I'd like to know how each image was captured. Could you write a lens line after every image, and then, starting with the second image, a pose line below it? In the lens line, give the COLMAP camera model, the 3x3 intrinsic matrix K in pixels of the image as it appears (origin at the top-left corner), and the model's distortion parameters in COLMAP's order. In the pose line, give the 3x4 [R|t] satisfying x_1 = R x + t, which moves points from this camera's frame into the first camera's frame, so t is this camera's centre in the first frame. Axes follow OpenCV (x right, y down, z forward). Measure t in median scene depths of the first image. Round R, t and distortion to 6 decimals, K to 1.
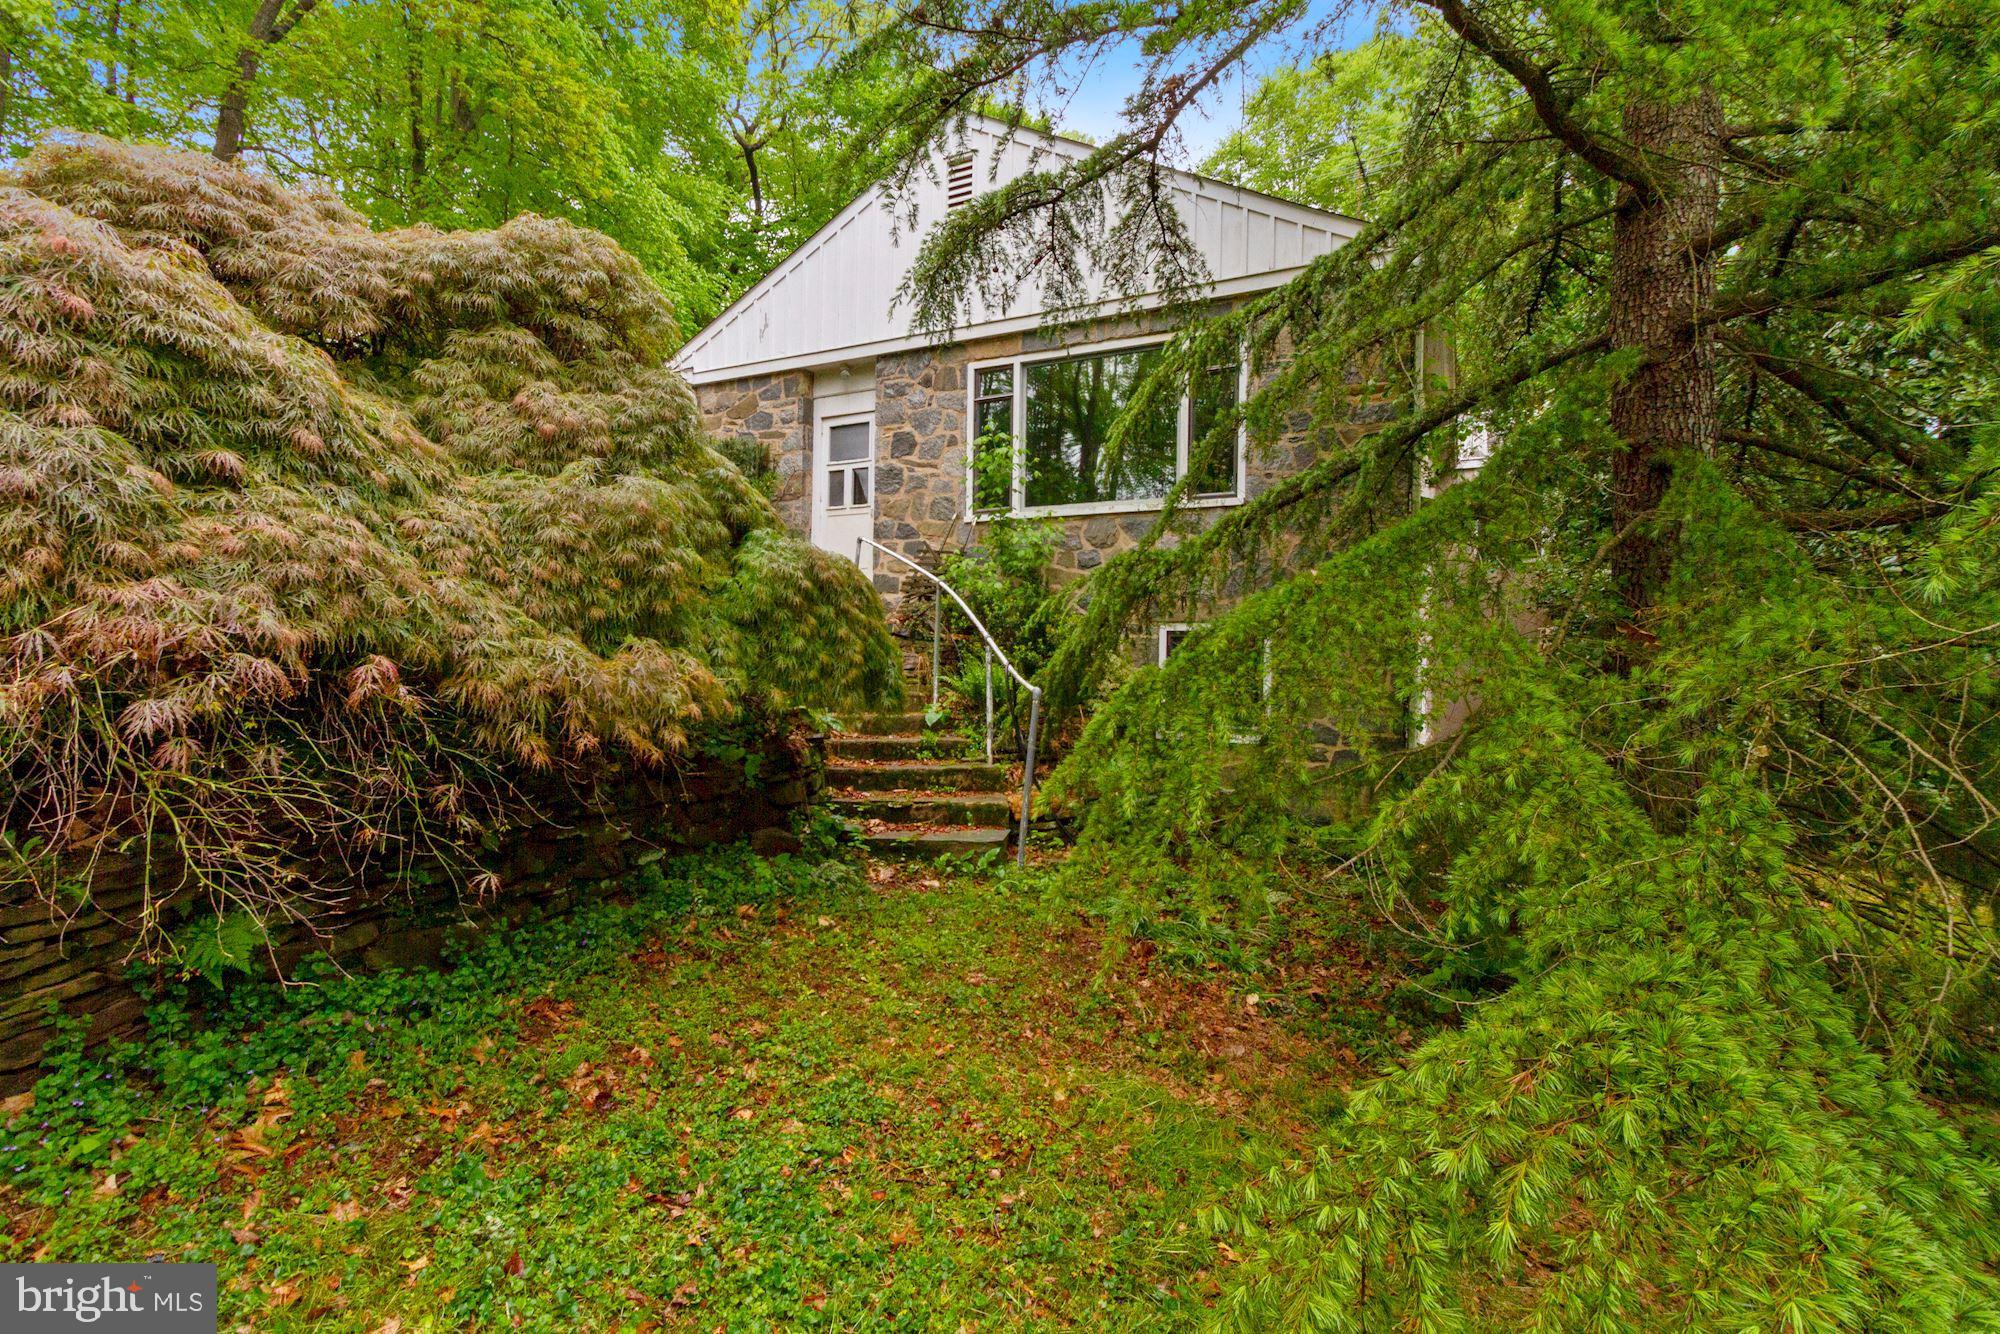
lens RADIAL K [[918.8, 0, 982.3], [0, 918.8, 645.9], [0, 0, 1]] dist [0.004496, -0.001731]
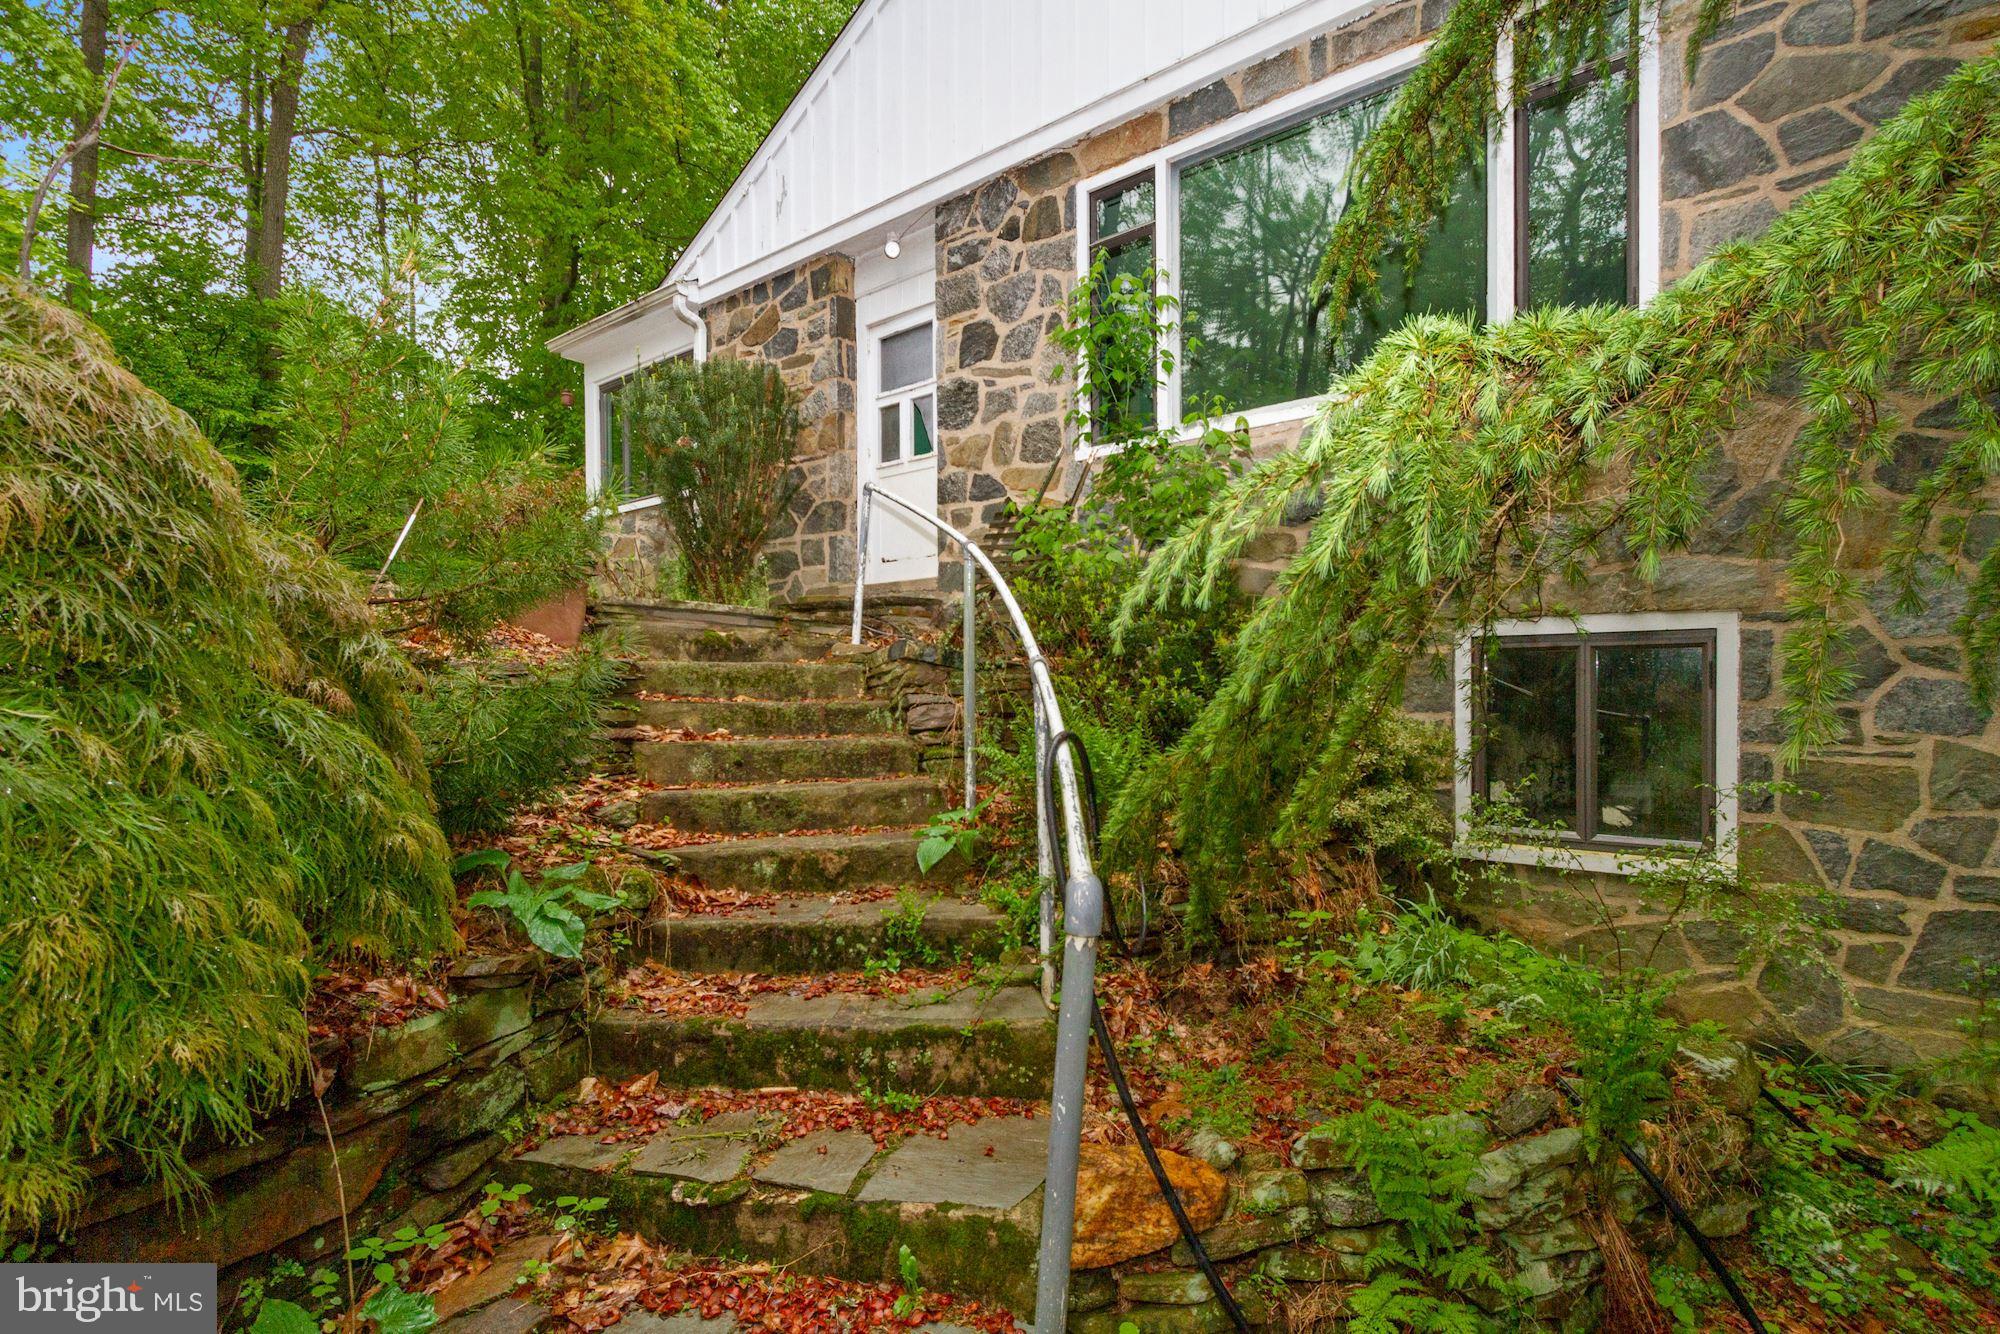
lens RADIAL K [[918.6, 0, 1028.3], [0, 918.6, 668.5], [0, 0, 1]] dist [0.010257, 0.000061]
pose [[0.983491, -0.025086, -0.179212, 0.047779], [0.023930, 0.999677, -0.008605, -0.001569], [0.179370, 0.004174, 0.983773, 0.416279]]
